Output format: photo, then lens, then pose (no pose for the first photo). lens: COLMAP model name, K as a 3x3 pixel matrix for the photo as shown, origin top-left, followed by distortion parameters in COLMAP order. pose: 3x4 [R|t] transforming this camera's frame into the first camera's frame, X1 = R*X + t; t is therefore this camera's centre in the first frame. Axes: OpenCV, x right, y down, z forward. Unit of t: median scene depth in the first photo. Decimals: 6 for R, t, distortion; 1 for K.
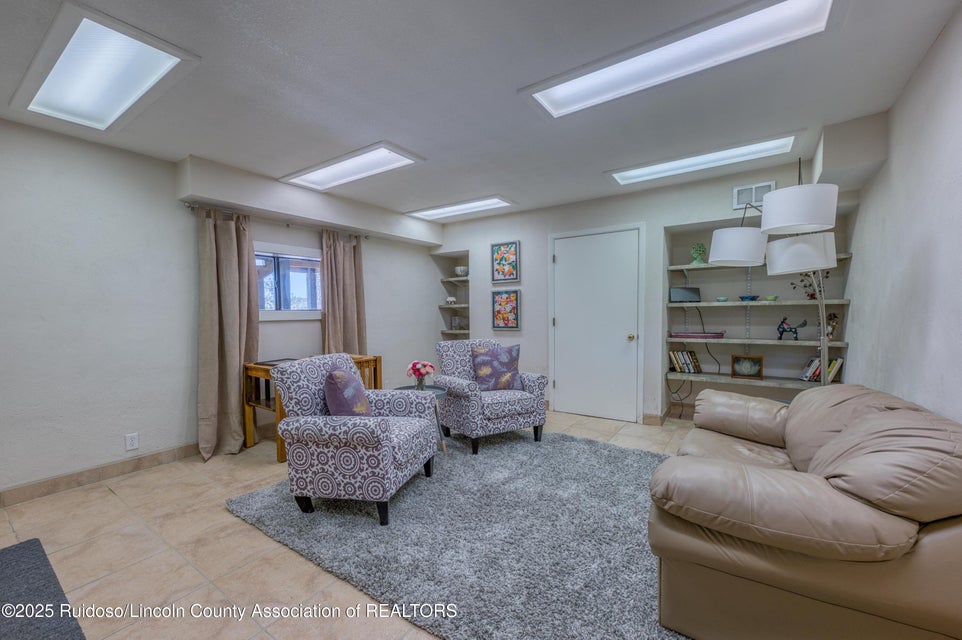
lens RADIAL K [[390.0, 0, 481.0], [0, 390.0, 320.0], [0, 0, 1]] dist [0.000915, 0.000035]
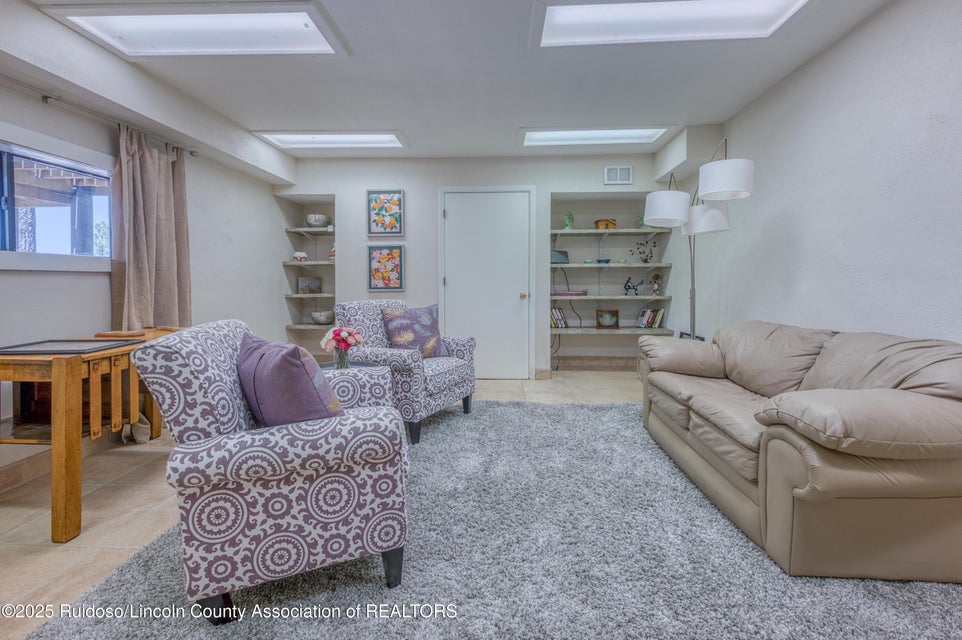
lens RADIAL K [[382.0, 0, 482.9], [0, 382.0, 277.9], [0, 0, 1]] dist [0.002134, 0.000177]
pose [[0.848789, 0.011926, 0.528597, -0.250975], [0.006804, 0.999416, -0.033473, 0.032052], [-0.528688, 0.032008, 0.848213, 0.217287]]
